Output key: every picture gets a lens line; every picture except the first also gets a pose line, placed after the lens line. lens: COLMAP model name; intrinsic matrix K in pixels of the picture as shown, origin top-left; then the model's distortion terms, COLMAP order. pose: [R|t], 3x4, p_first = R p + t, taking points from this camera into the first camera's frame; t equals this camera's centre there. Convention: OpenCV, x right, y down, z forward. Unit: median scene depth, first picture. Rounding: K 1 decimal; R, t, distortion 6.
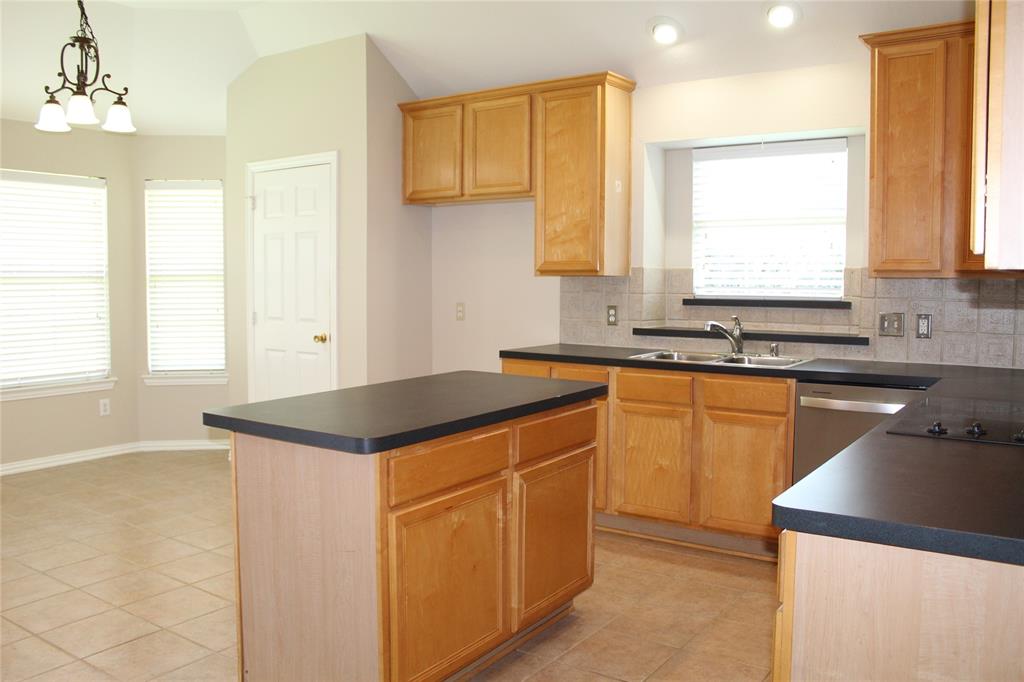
lens RADIAL K [[852.5, 0, 508.7], [0, 852.5, 341.6], [0, 0, 1]] dist [-0.150455, 0.115370]
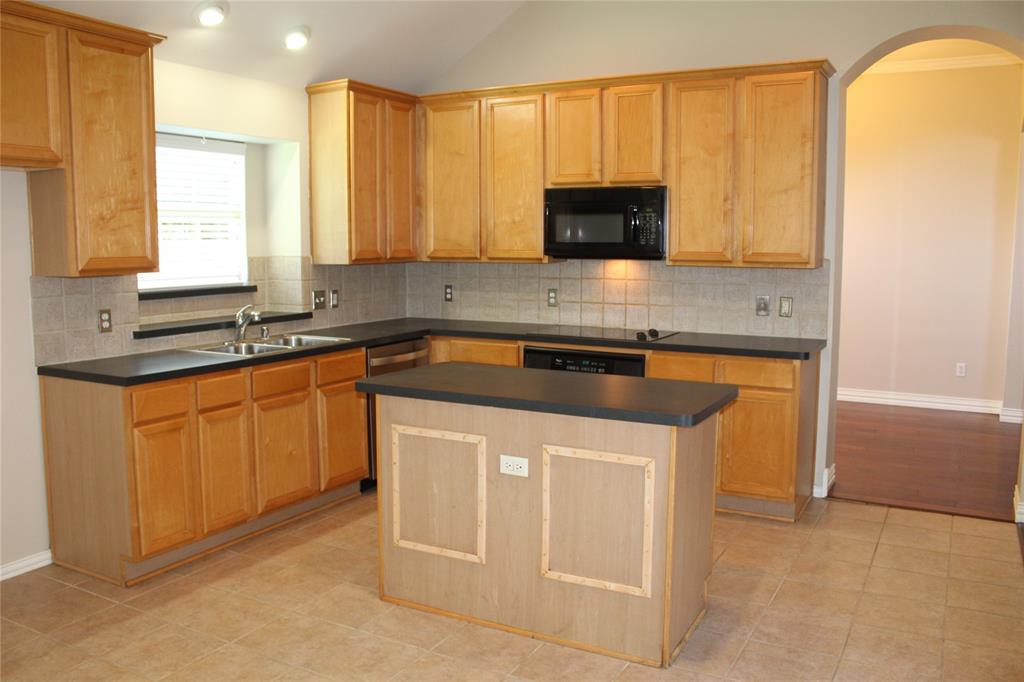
lens RADIAL K [[852.5, 0, 511.0], [0, 852.5, 341.3], [0, 0, 1]] dist [-0.150455, 0.115370]
pose [[-0.114833, -0.115366, 0.986663, -0.741460], [0.080163, 0.988918, 0.124959, -0.082071], [-0.990145, 0.093444, -0.104312, 0.712474]]
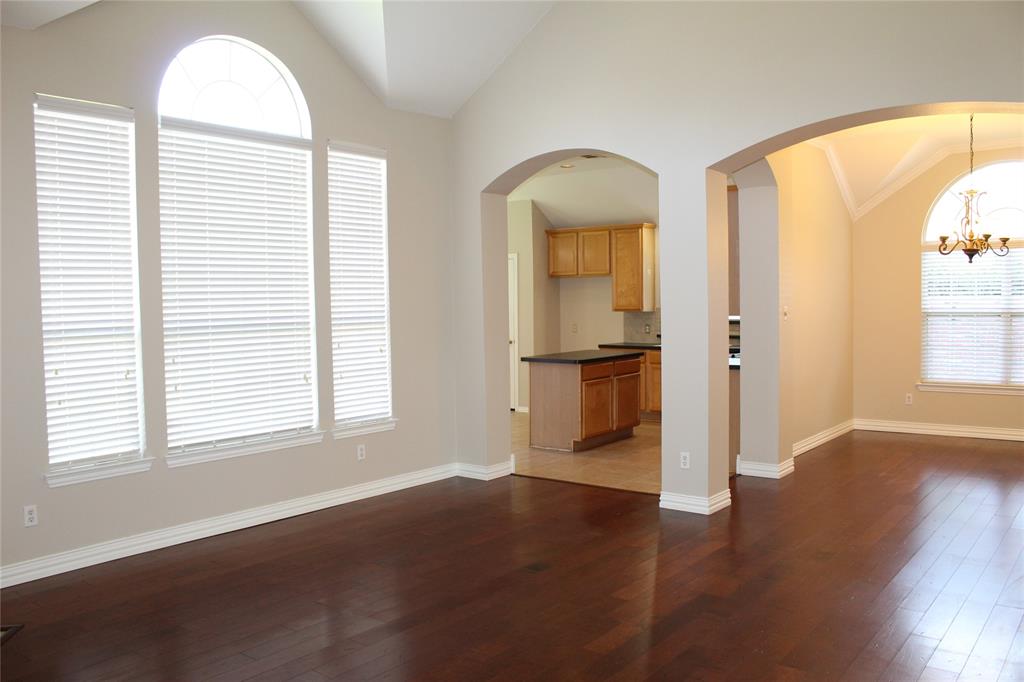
lens RADIAL K [[852.5, 0, 506.2], [0, 852.5, 342.8], [0, 0, 1]] dist [-0.150455, 0.115370]
pose [[0.998156, -0.012810, -0.059327, -0.115591], [0.011375, 0.999636, -0.024463, 0.055256], [0.059618, 0.023743, 0.997939, -1.231323]]
